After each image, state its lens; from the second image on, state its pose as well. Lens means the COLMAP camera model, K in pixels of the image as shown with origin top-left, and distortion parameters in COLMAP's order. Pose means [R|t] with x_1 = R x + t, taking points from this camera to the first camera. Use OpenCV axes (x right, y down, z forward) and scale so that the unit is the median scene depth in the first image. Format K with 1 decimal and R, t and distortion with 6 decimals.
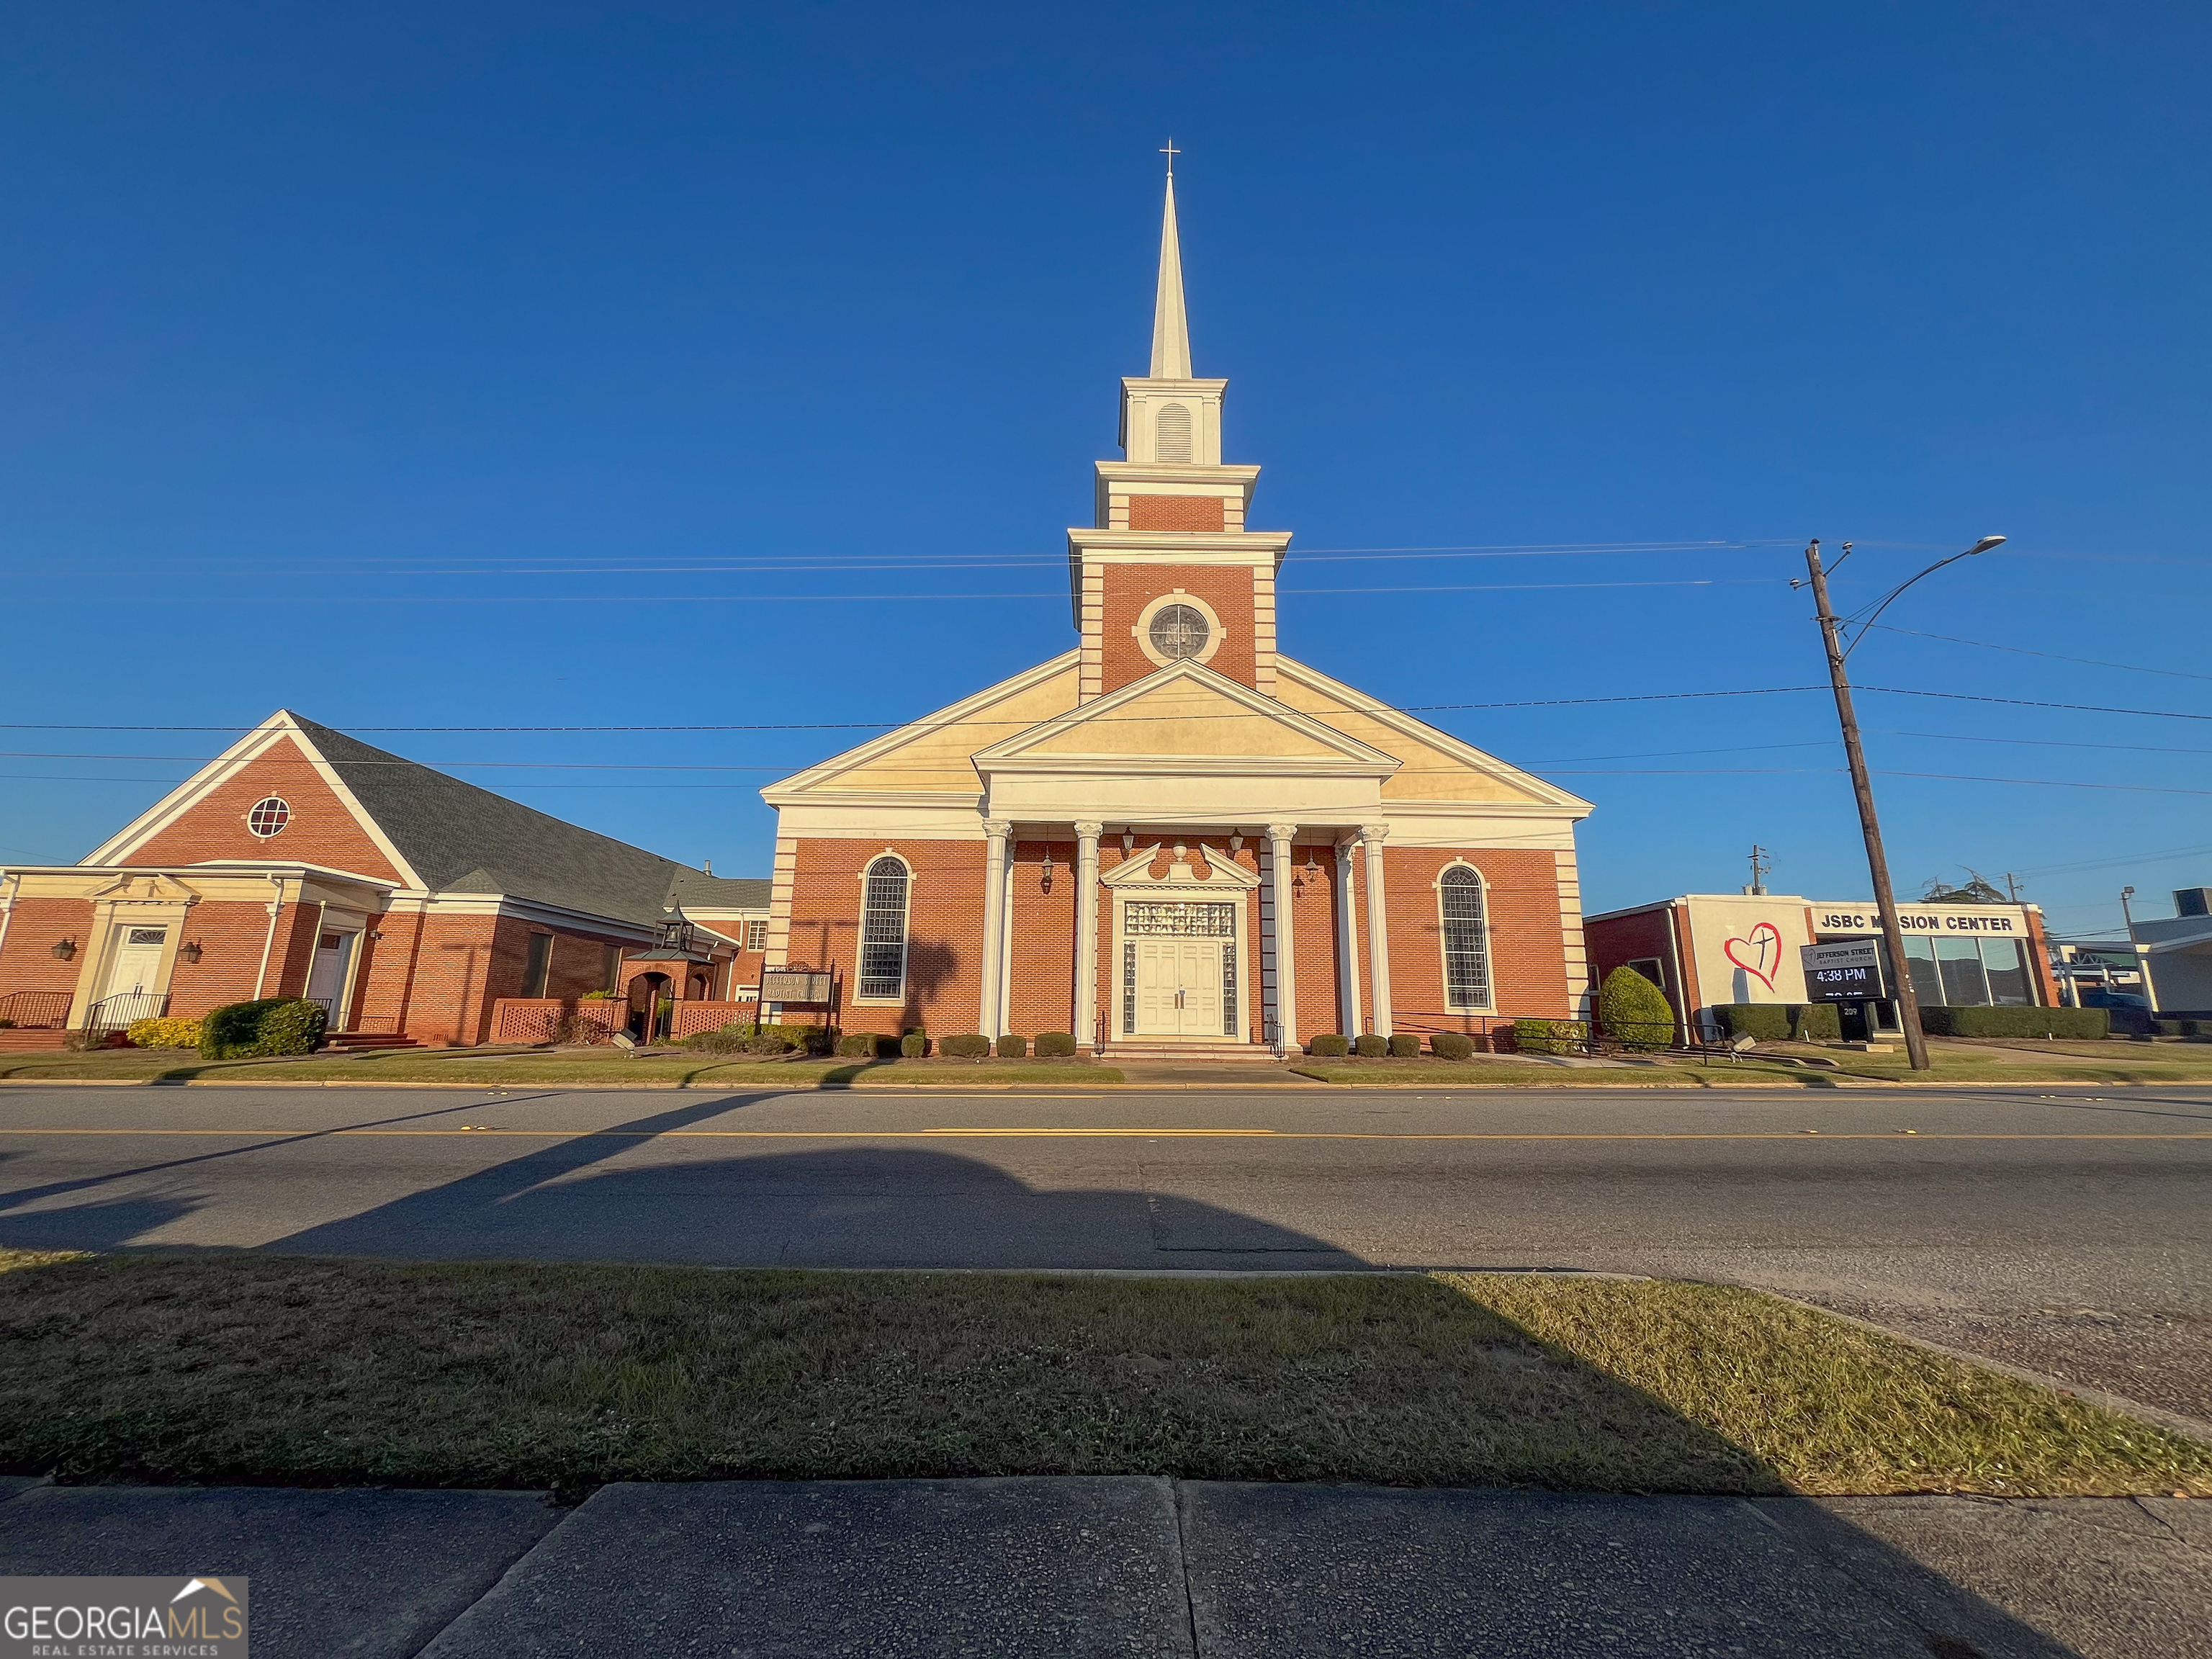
lens RADIAL K [[889.5, 0, 1112.5], [0, 889.5, 819.2], [0, 0, 1]] dist [0.000486, 0.000023]
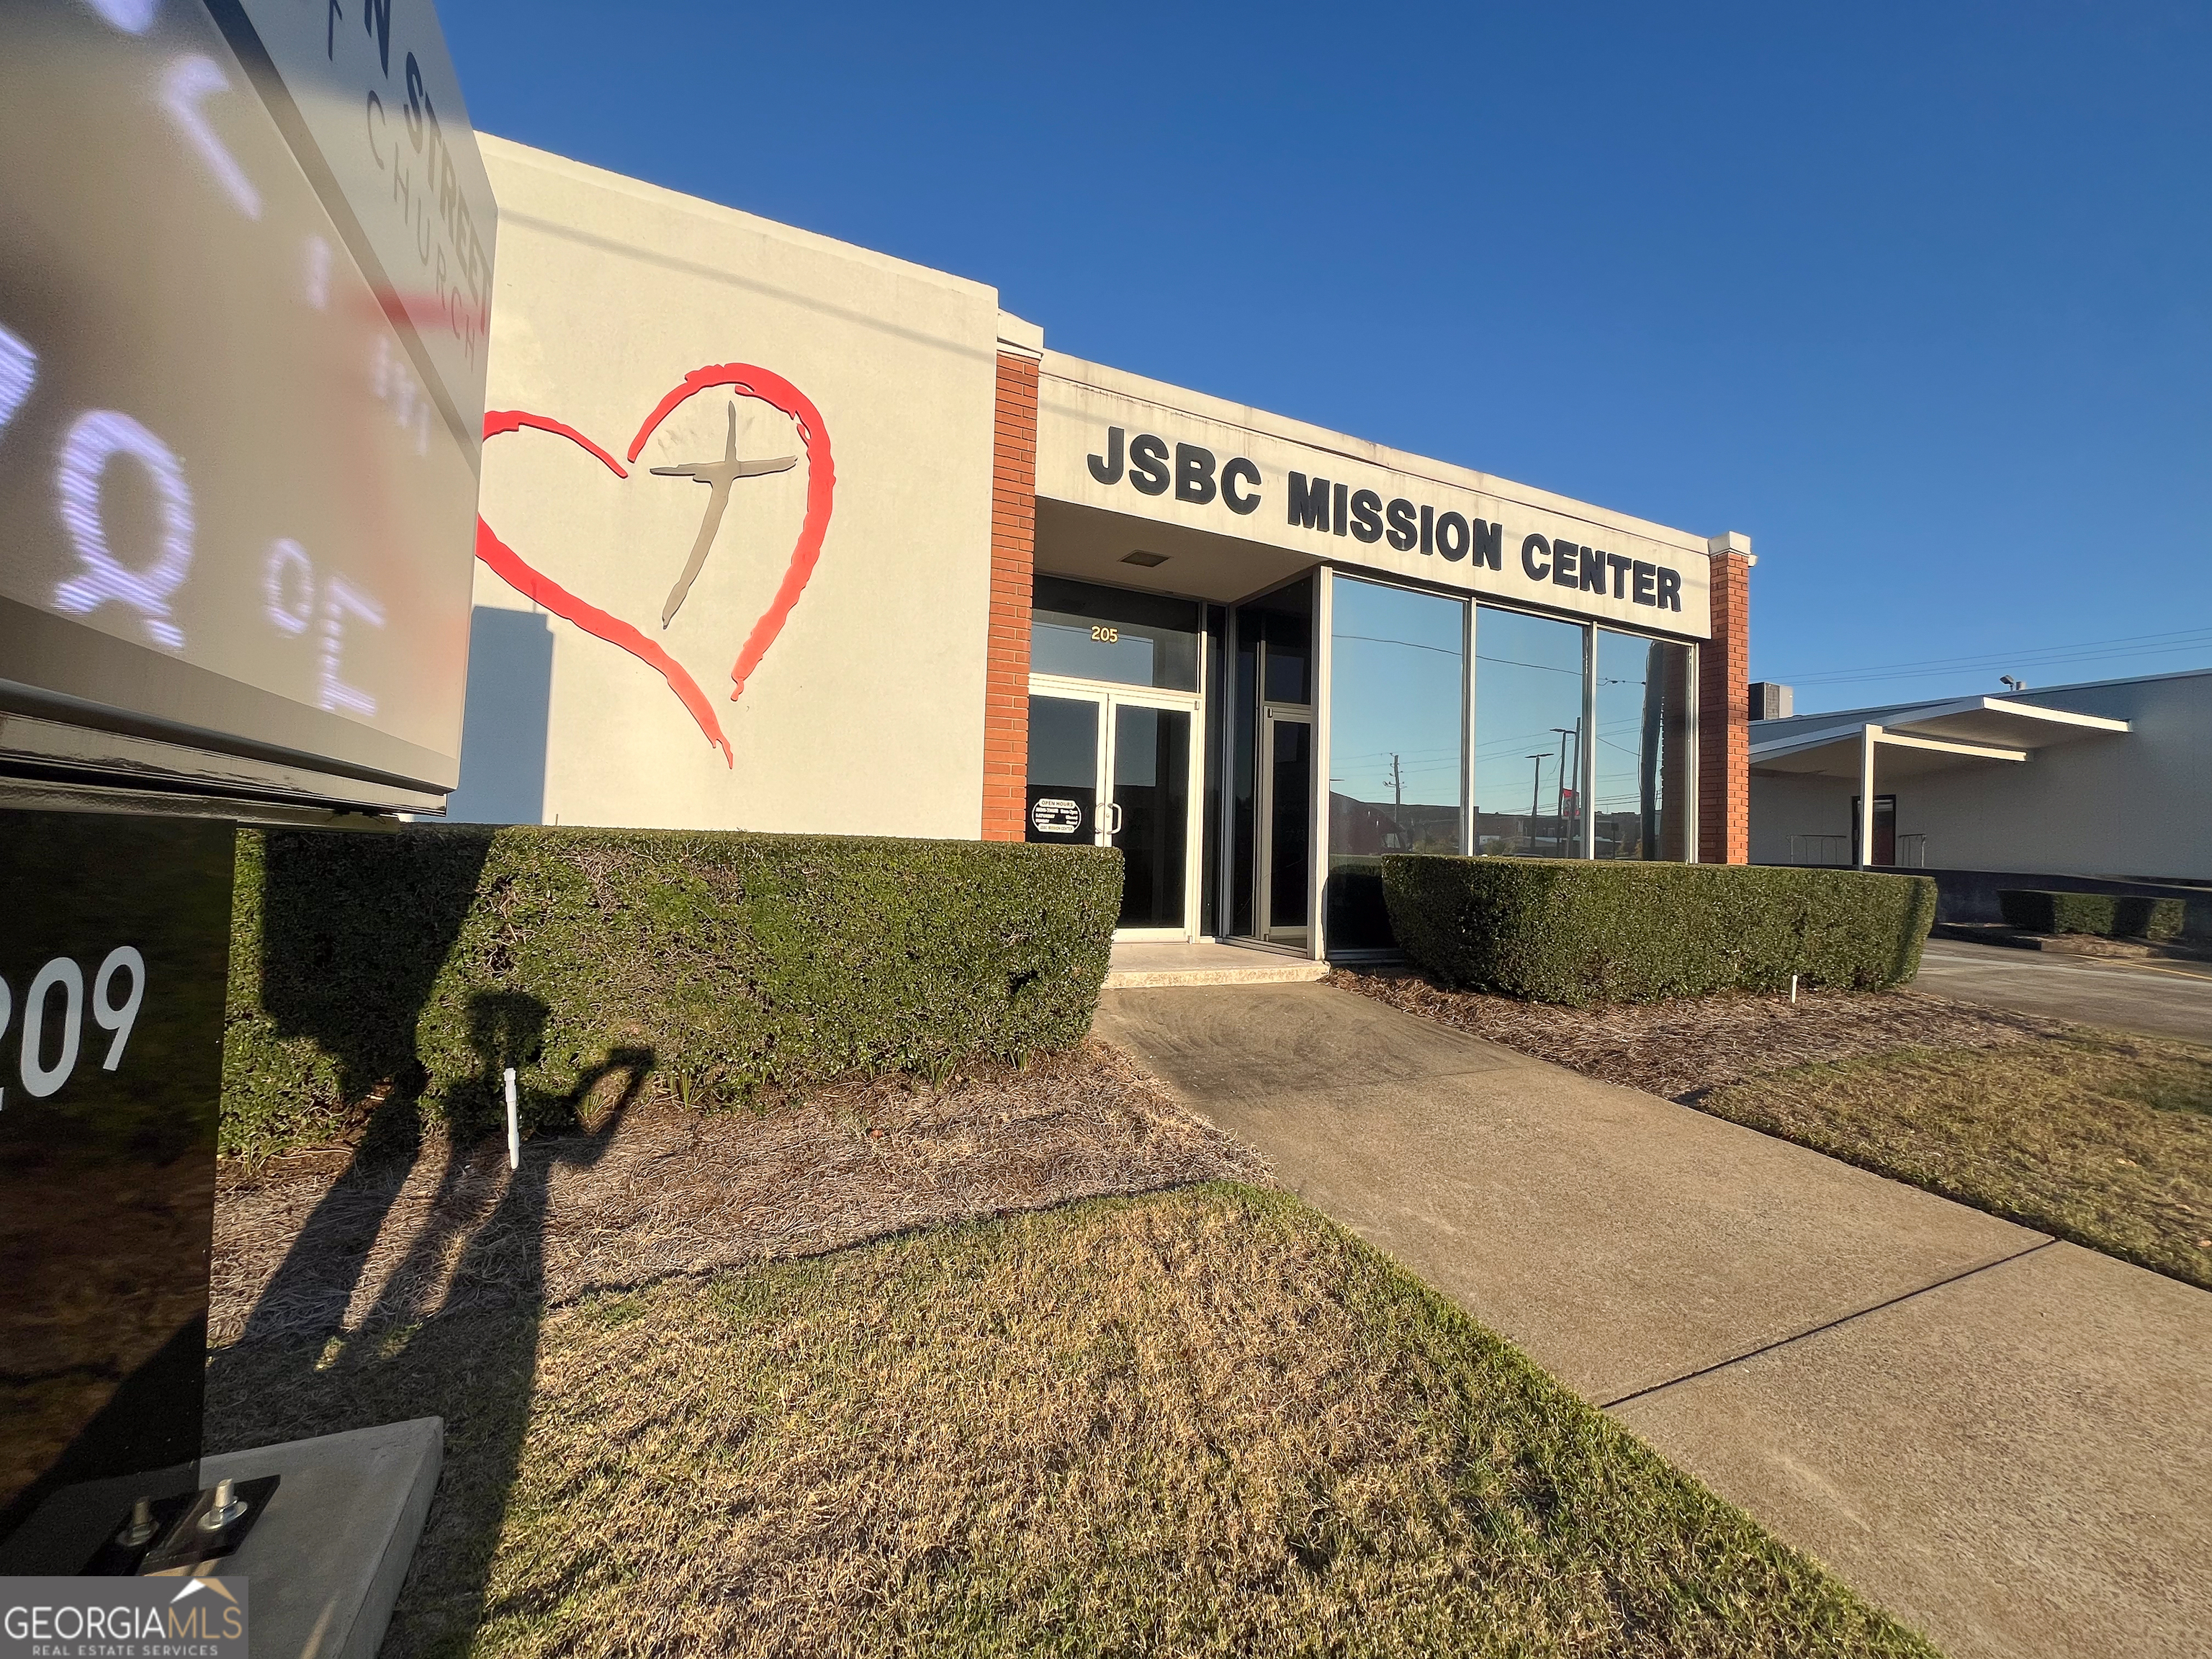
lens RADIAL K [[889.5, 0, 1113.5], [0, 889.5, 825.2], [0, 0, 1]] dist [0.000486, 0.000023]
pose [[0.917474, 0.026443, 0.396915, 0.723475], [-0.100489, 0.980833, 0.166938, 0.165461], [-0.384893, -0.193047, 0.902546, 0.793770]]
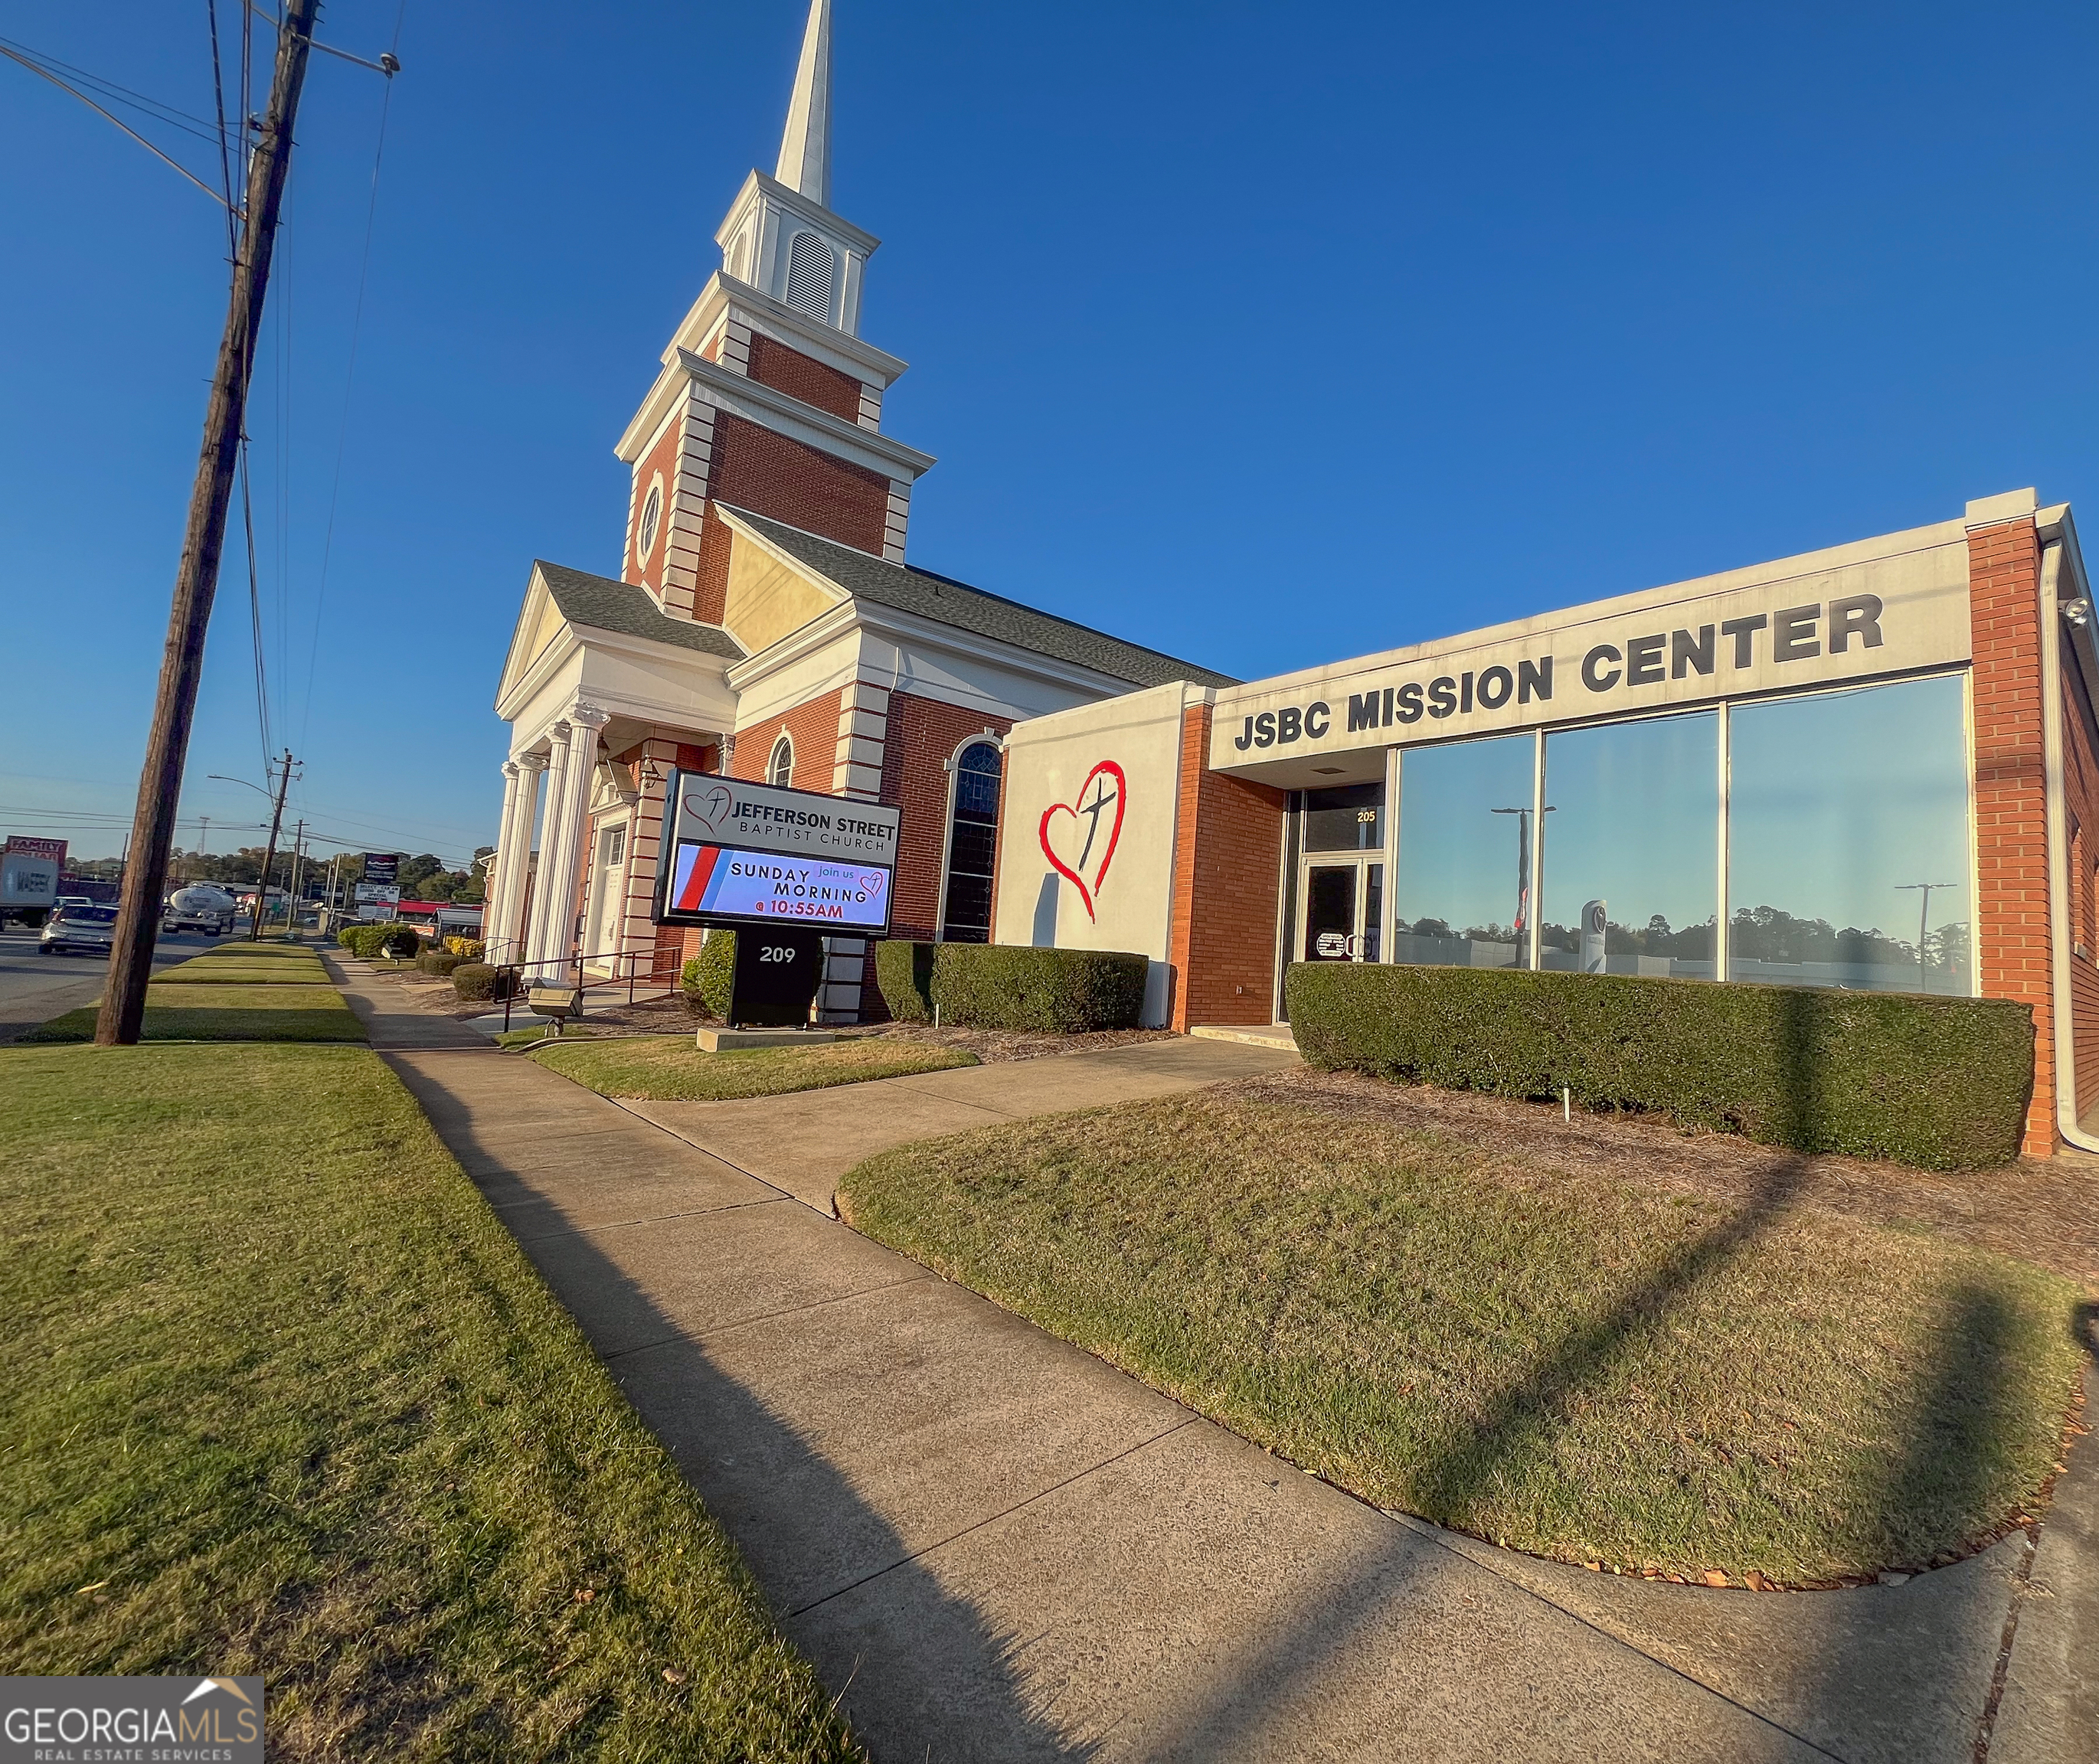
lens RADIAL K [[940.9, 0, 1172.5], [0, 940.9, 864.1], [0, 0, 1]] dist [0.000350, 0.000077]
pose [[0.670866, -0.053021, -0.739681, 1.067897], [0.109067, 0.993649, 0.027695, 0.154195], [0.733514, -0.099255, 0.672388, 0.713339]]
